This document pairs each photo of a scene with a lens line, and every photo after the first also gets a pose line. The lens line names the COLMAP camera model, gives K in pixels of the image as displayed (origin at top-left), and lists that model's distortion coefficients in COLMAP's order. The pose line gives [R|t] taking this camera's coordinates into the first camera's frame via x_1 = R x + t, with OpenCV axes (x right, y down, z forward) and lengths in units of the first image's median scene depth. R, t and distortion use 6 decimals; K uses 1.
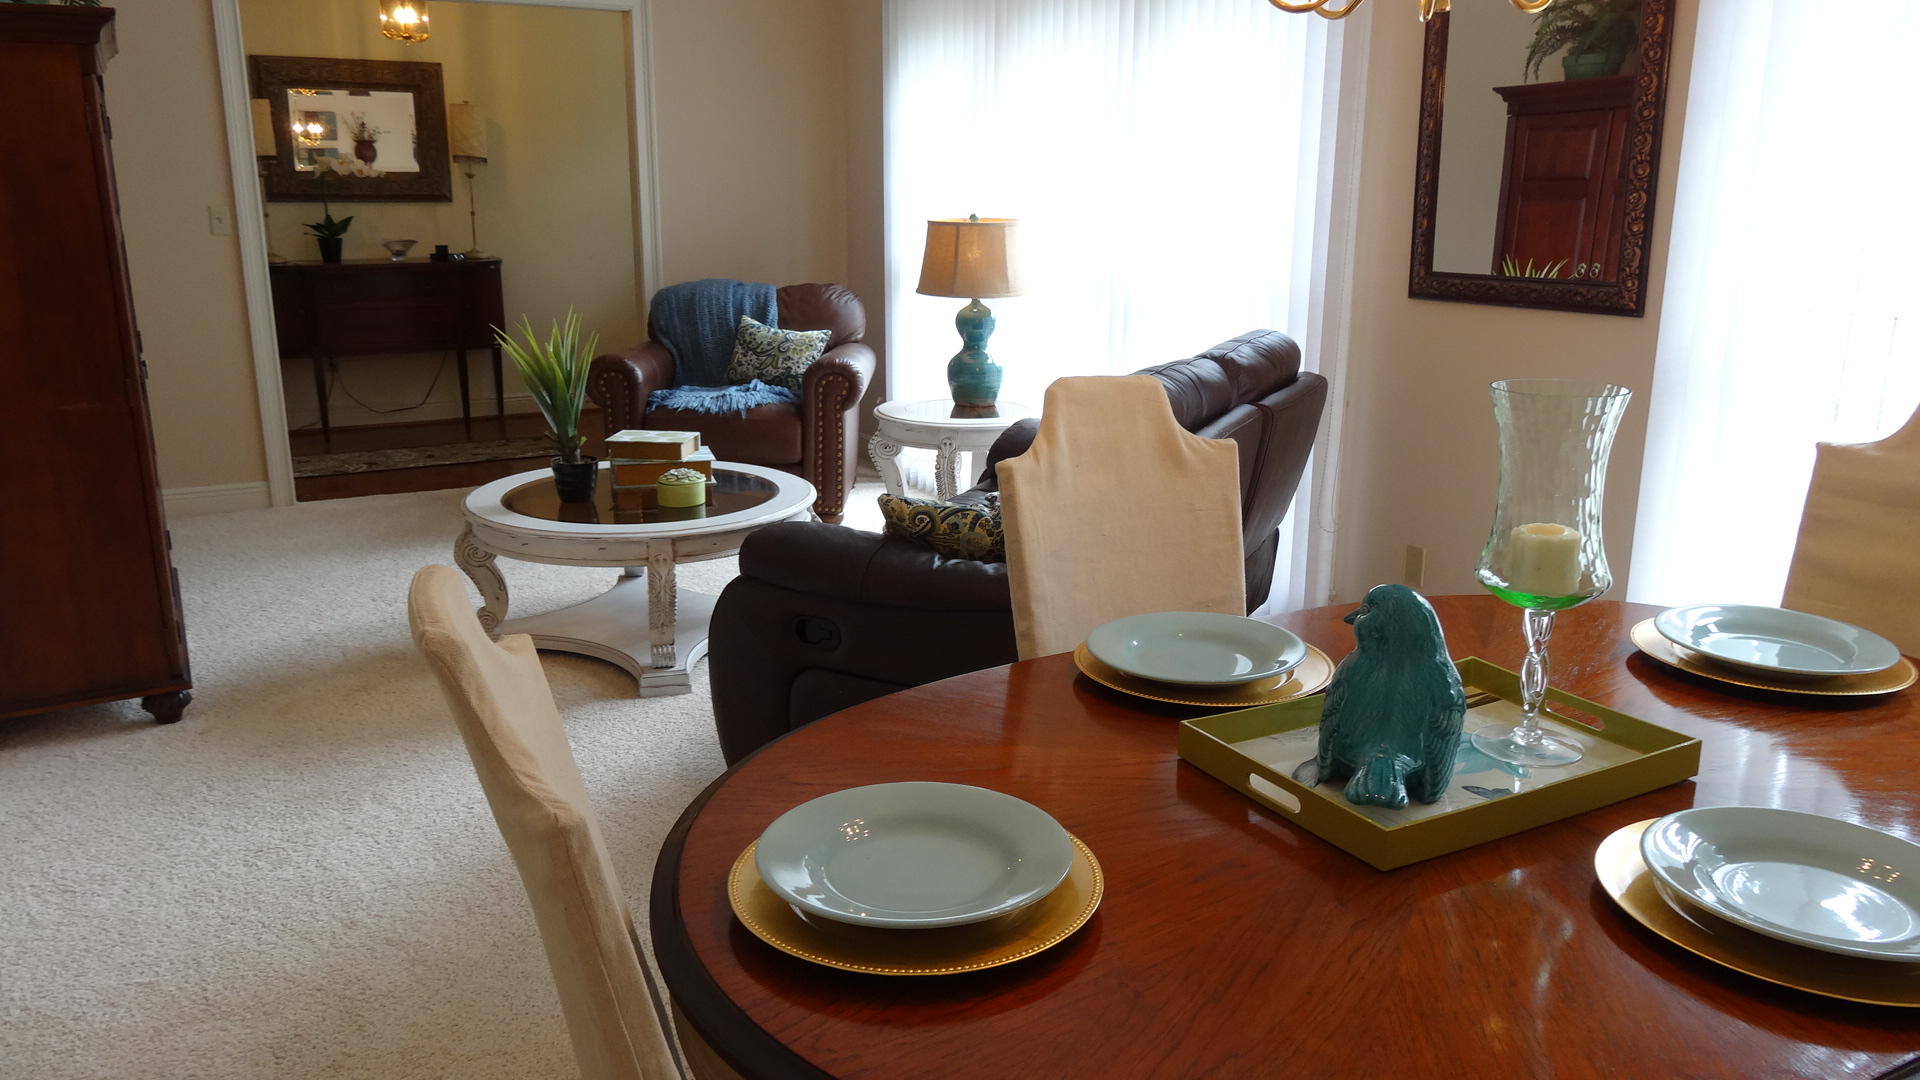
lens RADIAL K [[1409.8, 0, 957.0], [0, 1409.8, 542.7], [0, 0, 1]] dist [-0.002899, 0.001296]
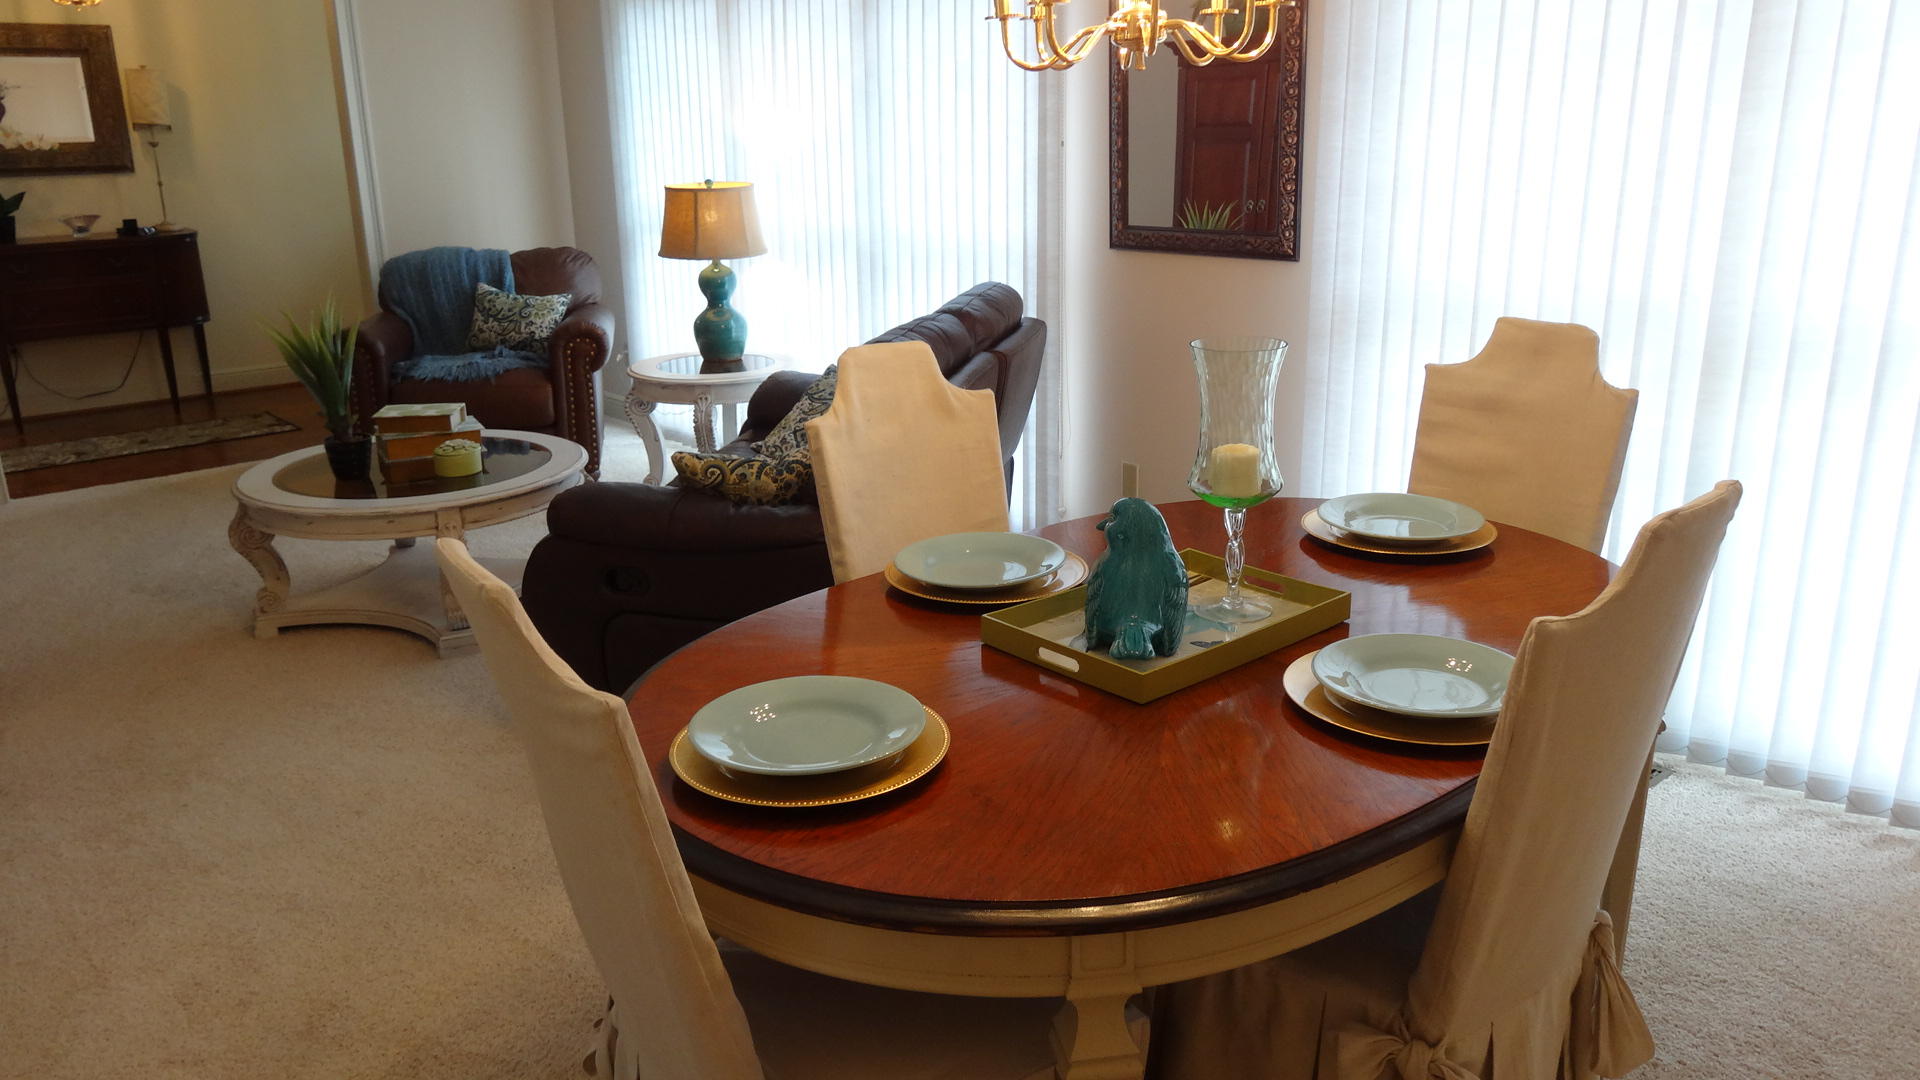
lens RADIAL K [[1409.8, 0, 962.1], [0, 1409.8, 536.4], [0, 0, 1]] dist [-0.002899, 0.001296]
pose [[0.976536, -0.081383, 0.199386, -0.055699], [0.073149, 0.996149, 0.048333, -0.004960], [-0.202552, -0.032614, 0.978728, -0.132425]]
